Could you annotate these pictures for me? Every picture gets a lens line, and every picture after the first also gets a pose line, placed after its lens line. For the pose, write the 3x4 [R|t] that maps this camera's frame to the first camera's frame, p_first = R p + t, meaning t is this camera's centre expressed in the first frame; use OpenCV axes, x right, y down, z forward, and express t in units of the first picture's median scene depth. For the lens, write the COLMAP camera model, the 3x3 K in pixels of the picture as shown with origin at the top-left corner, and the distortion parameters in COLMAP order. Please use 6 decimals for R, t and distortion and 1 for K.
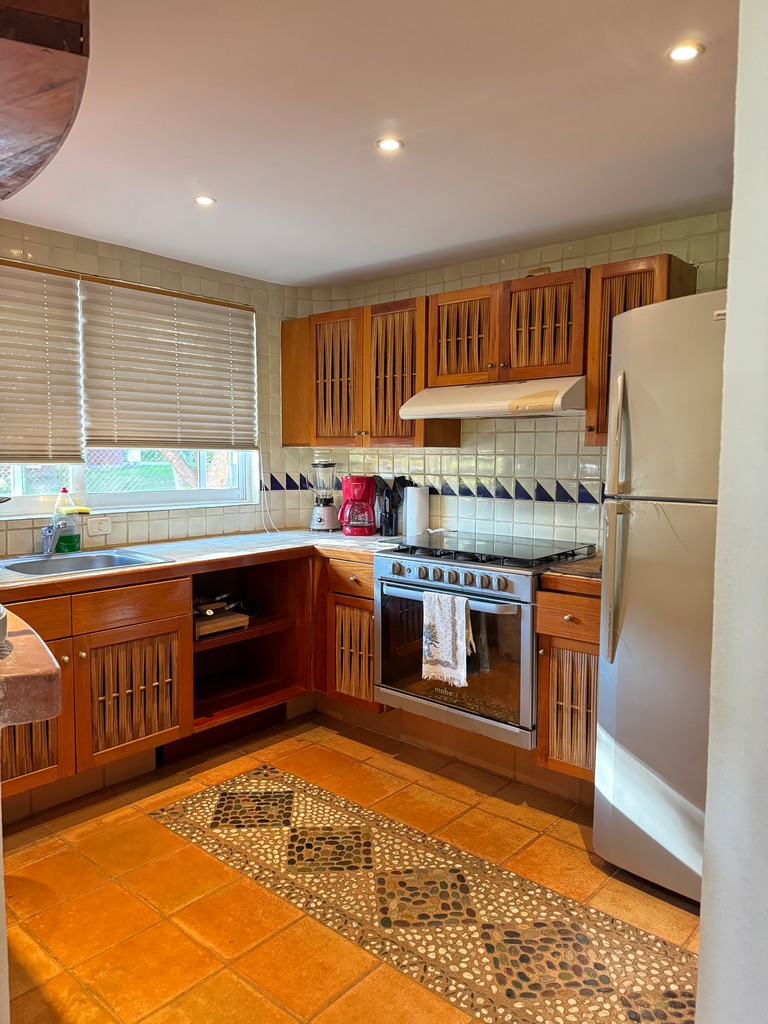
lens RADIAL K [[717.9, 0, 382.6], [0, 717.9, 514.5], [0, 0, 1]] dist [0.135170, -0.227530]
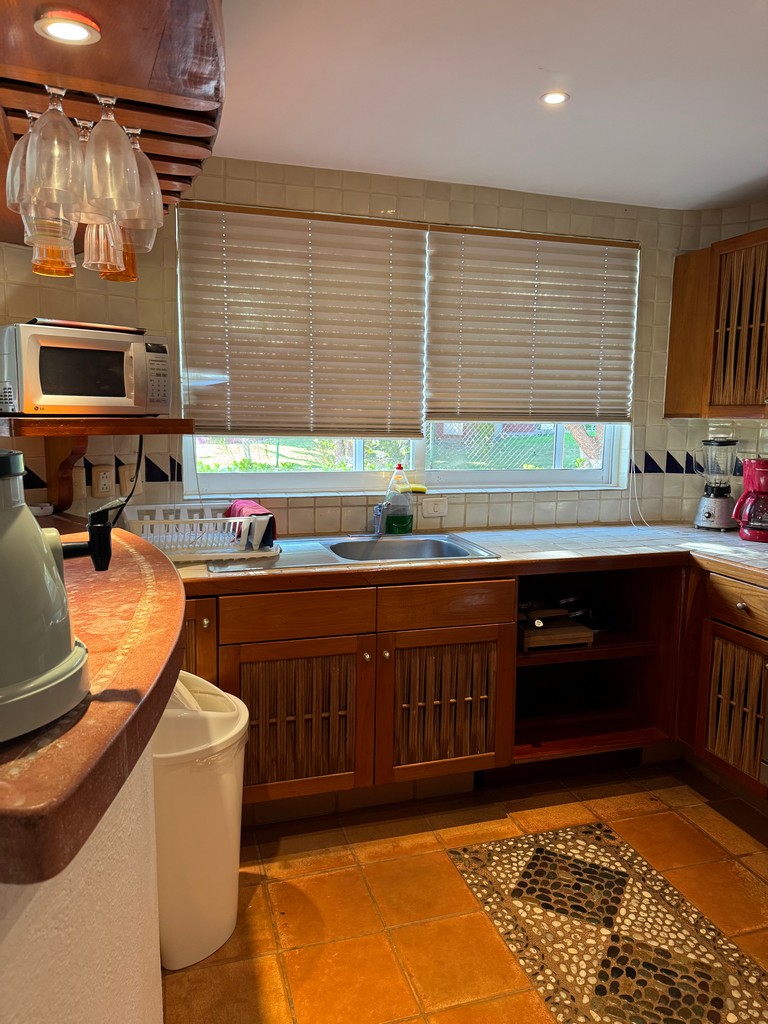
lens RADIAL K [[719.3, 0, 392.6], [0, 719.3, 510.5], [0, 0, 1]] dist [0.082694, -0.112504]
pose [[0.852992, 0.072817, -0.516820, 0.031266], [-0.051910, 0.997146, 0.054817, -0.026896], [0.519336, -0.019930, 0.854338, 0.209265]]
